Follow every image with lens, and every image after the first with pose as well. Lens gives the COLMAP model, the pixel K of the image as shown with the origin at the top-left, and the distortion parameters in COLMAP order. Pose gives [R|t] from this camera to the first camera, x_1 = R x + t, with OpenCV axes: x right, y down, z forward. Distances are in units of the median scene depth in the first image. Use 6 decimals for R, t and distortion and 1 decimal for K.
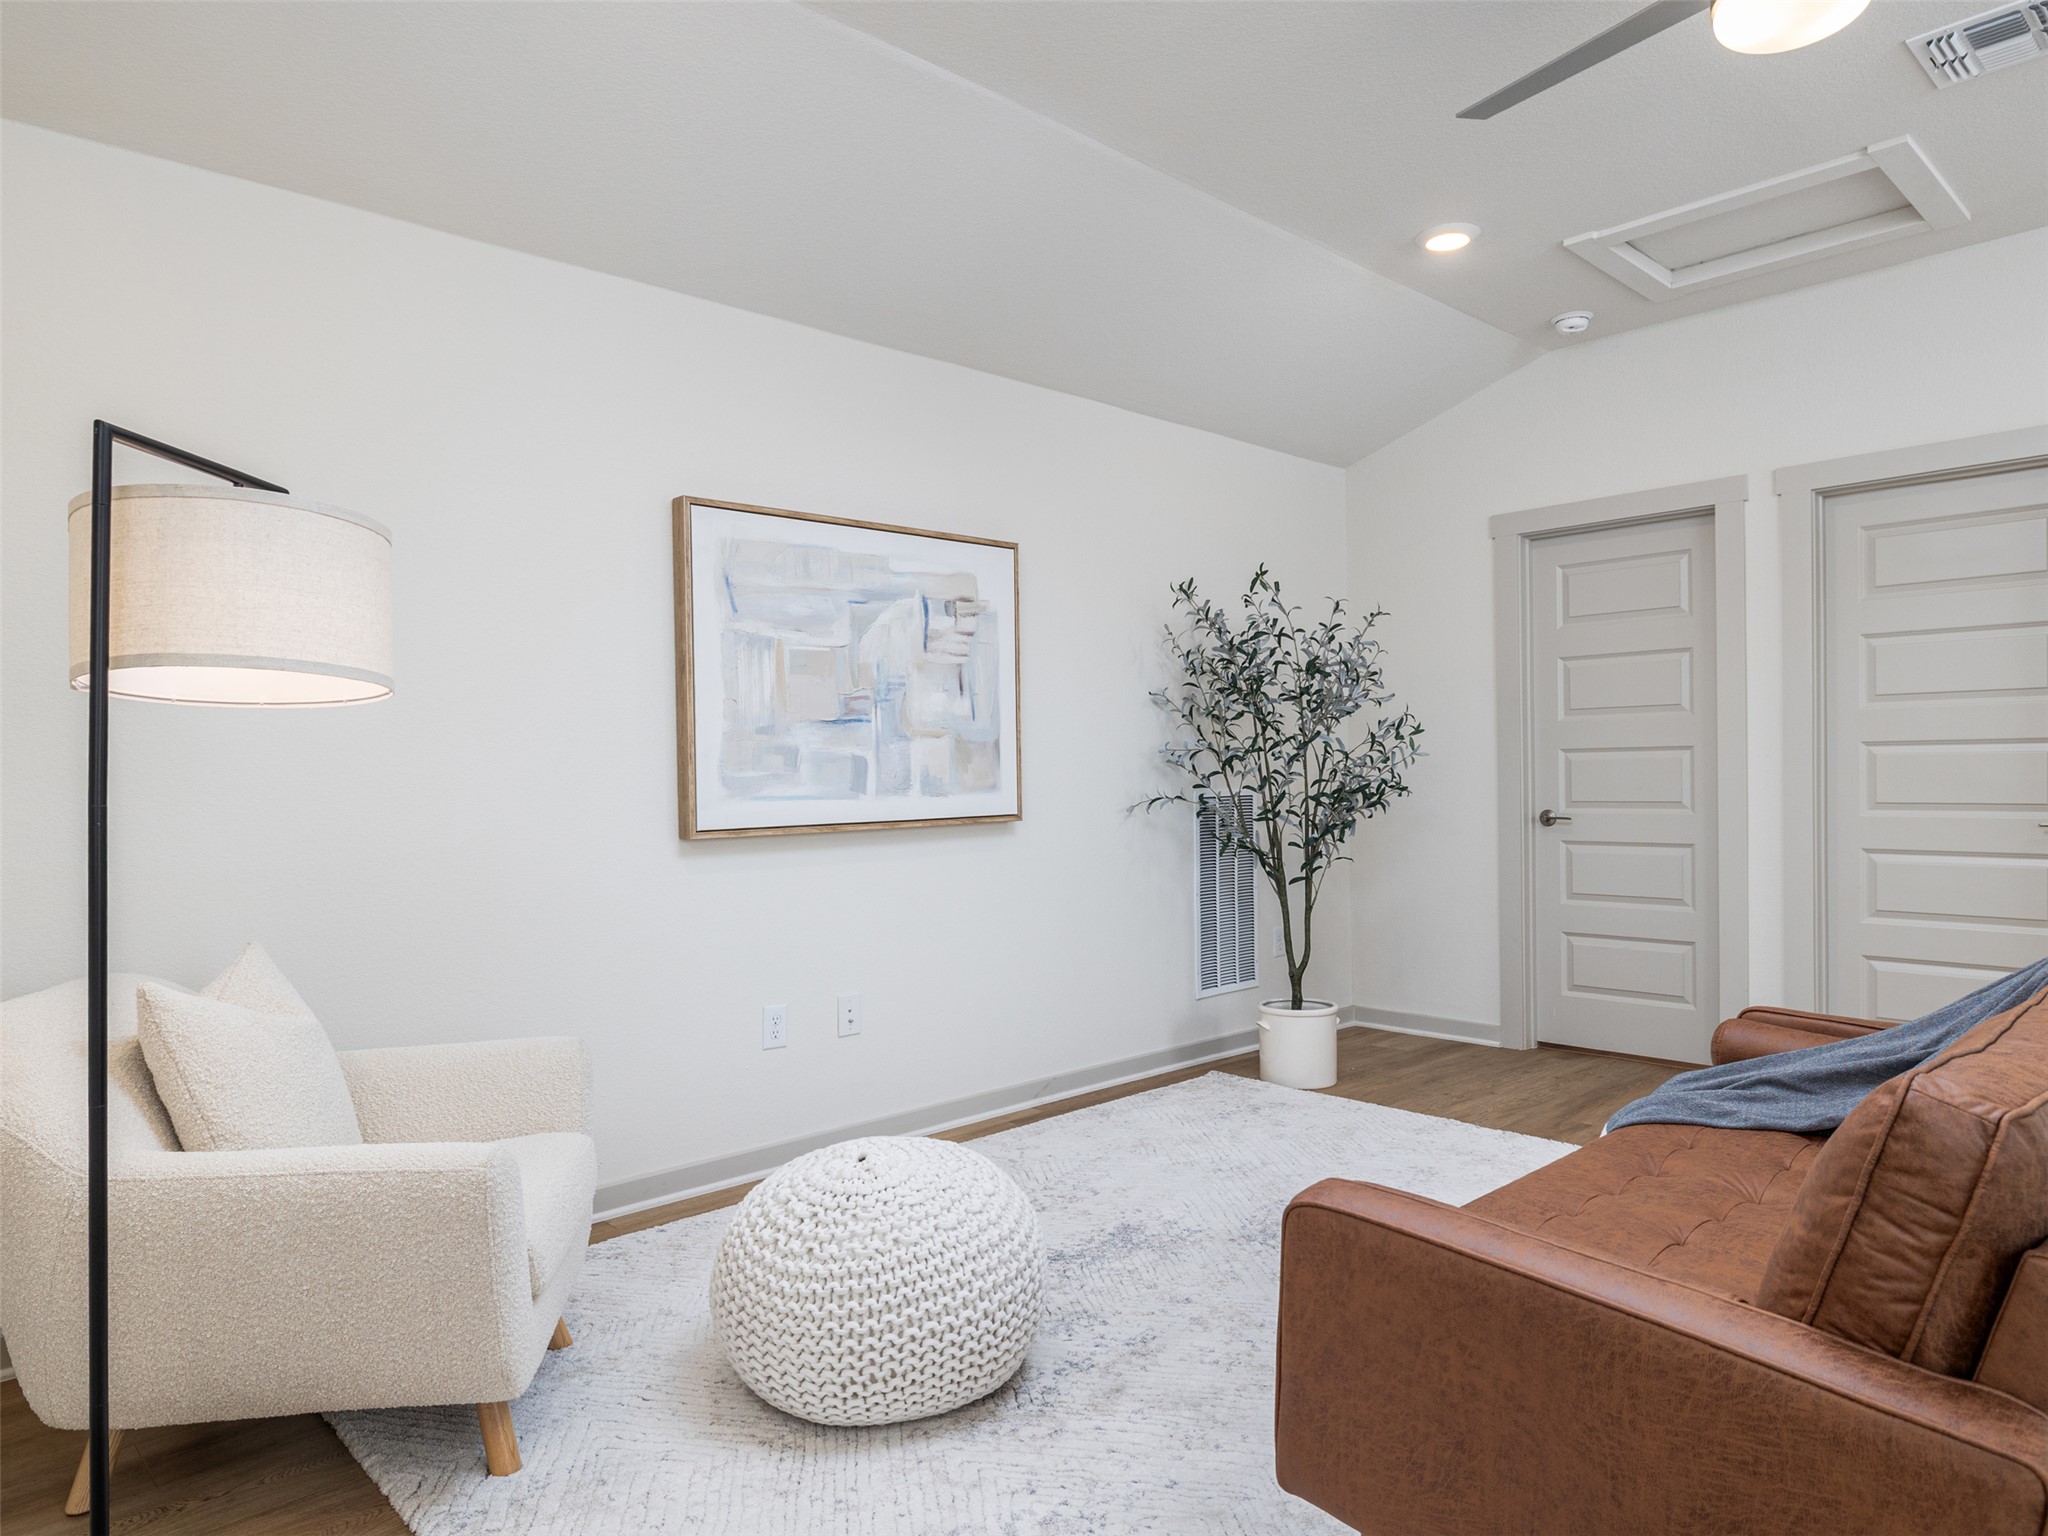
lens RADIAL K [[1292.5, 0, 1024.4], [0, 1292.5, 765.0], [0, 0, 1]] dist [-0.001084, -0.000029]
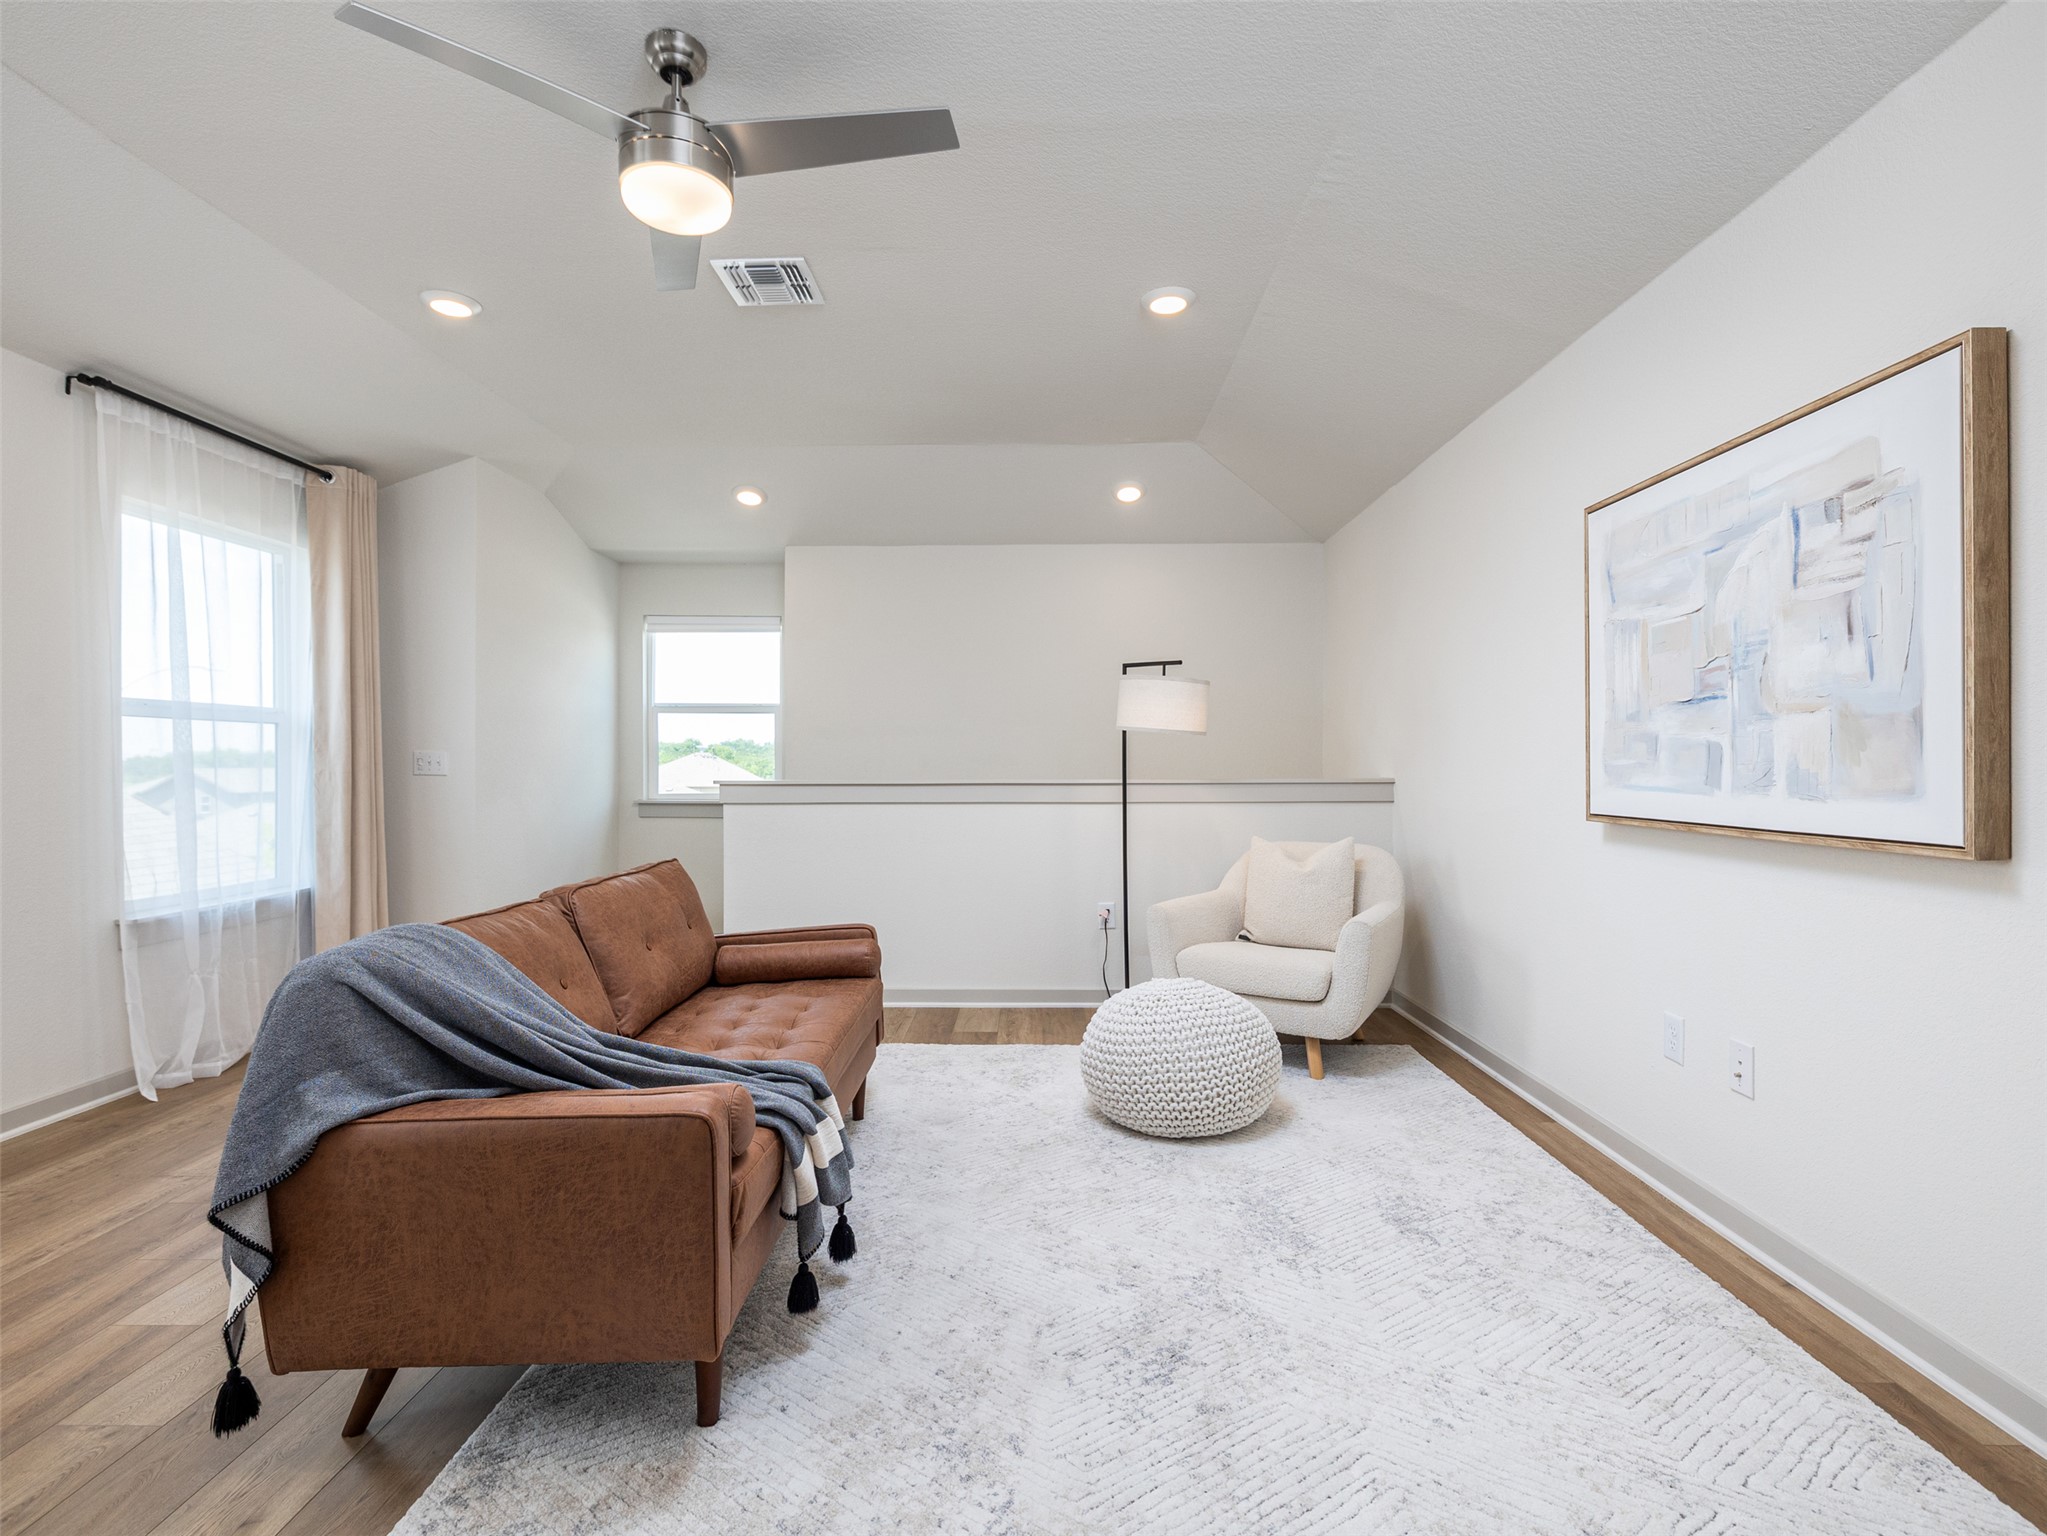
lens RADIAL K [[962.5, 0, 1026.2], [0, 962.5, 766.0], [0, 0, 1]] dist [0.000335, 0.000054]
pose [[-0.683857, 0.013474, -0.729492, 0.595983], [0.004693, 0.999890, 0.014068, -0.002420], [0.729601, 0.006197, -0.683845, 1.088422]]
